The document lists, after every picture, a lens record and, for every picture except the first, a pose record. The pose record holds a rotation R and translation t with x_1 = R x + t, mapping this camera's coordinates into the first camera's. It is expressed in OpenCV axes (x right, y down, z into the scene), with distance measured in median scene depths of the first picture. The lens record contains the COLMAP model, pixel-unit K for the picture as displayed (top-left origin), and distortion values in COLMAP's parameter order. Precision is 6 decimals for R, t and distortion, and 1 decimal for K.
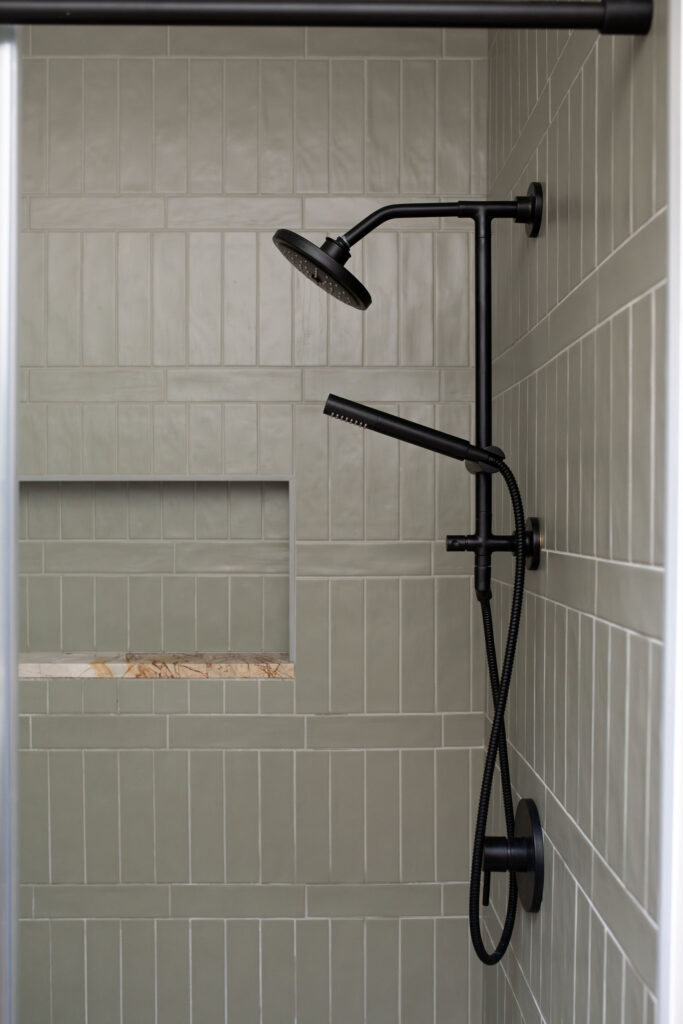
lens RADIAL K [[980.1, 0, 344.1], [0, 980.1, 516.5], [0, 0, 1]] dist [-0.037626, 0.000000]
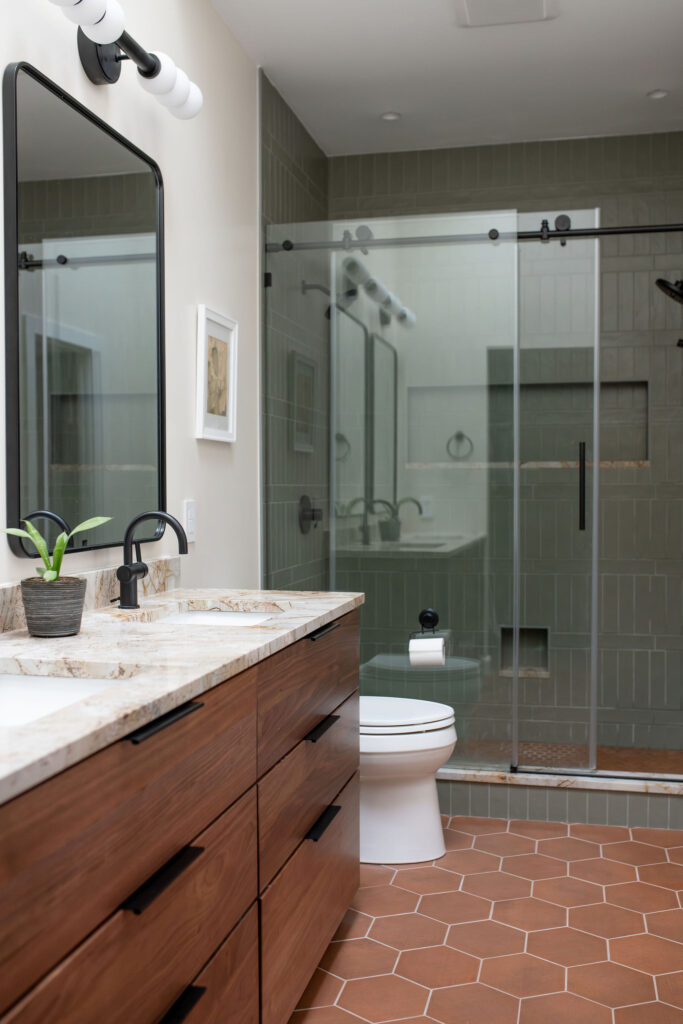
lens RADIAL K [[980.1, 0, 310.9], [0, 980.1, 518.2], [0, 0, 1]] dist [-0.037626, 0.000000]
pose [[0.964061, 0.000776, -0.265679, -0.210874], [0.007668, 0.999498, 0.030744, 0.208869], [0.265569, -0.031676, 0.963571, -1.413533]]
